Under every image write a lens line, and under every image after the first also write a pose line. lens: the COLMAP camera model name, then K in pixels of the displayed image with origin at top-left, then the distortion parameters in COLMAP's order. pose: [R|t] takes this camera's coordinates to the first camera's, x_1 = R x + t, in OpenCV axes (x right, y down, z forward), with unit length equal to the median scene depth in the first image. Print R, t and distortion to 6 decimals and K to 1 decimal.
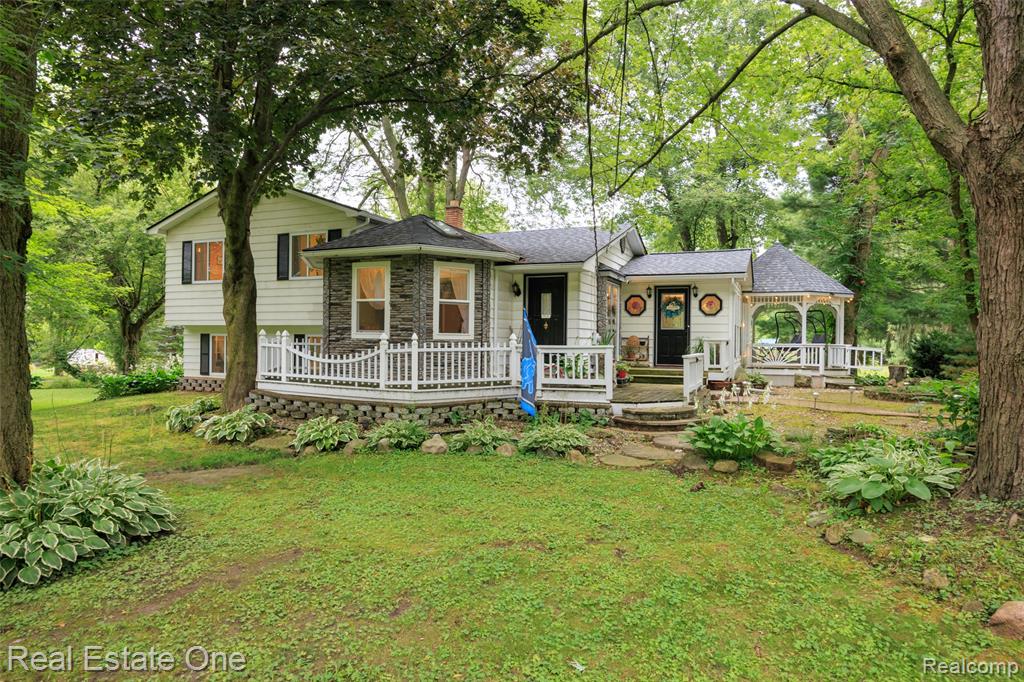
lens RADIAL K [[613.5, 0, 515.2], [0, 613.5, 342.6], [0, 0, 1]] dist [-0.013330, 0.002097]
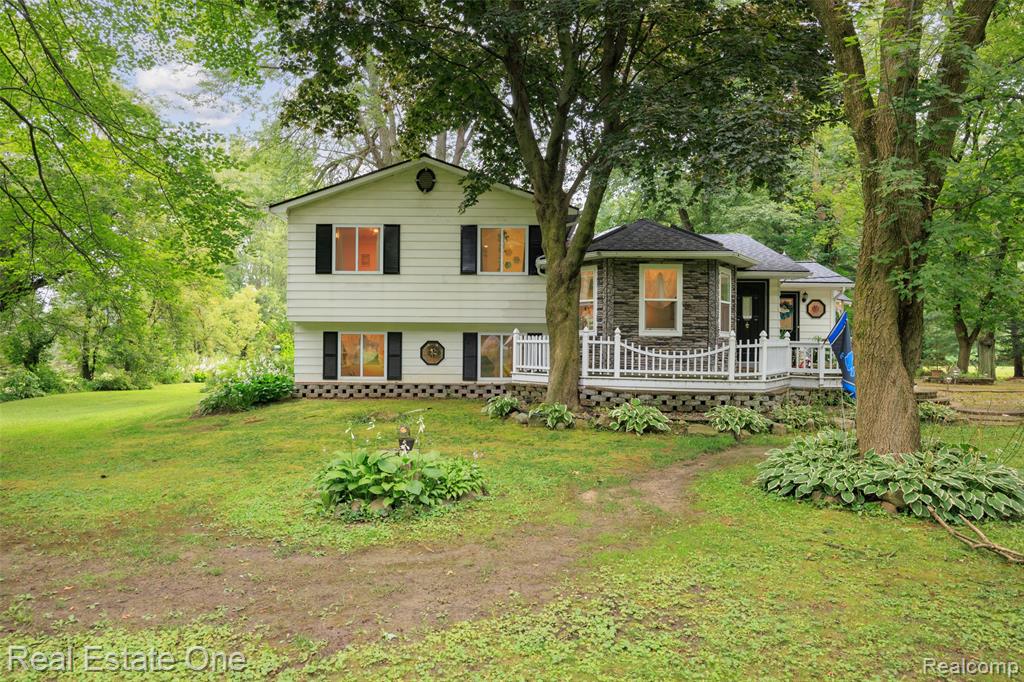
lens RADIAL K [[704.6, 0, 513.6], [0, 704.6, 342.9], [0, 0, 1]] dist [-0.005180, -0.000620]
pose [[0.920643, -0.001995, 0.390401, -0.934449], [0.003860, 0.999985, -0.003991, 0.009043], [-0.390387, 0.005182, 0.920636, -0.024893]]
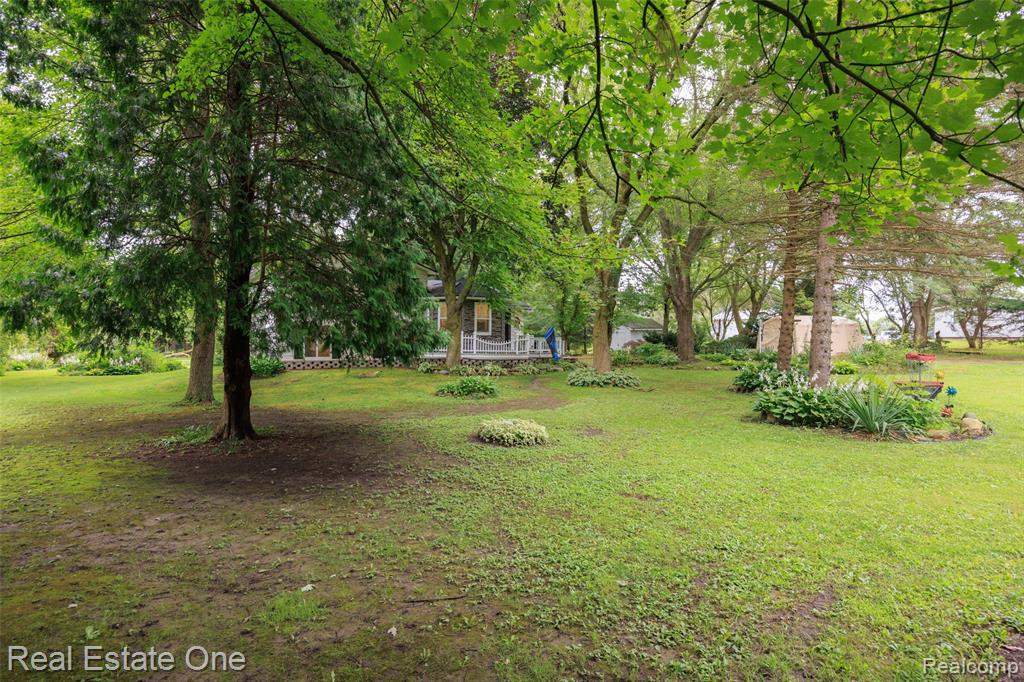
lens RADIAL K [[549.8, 0, 511.4], [0, 549.8, 340.2], [0, 0, 1]] dist [0.005650, -0.000943]
pose [[0.553798, -0.004581, 0.832638, -1.904507], [0.002034, 0.999989, 0.004148, 0.004045], [-0.832648, -0.000604, 0.553802, -0.254617]]
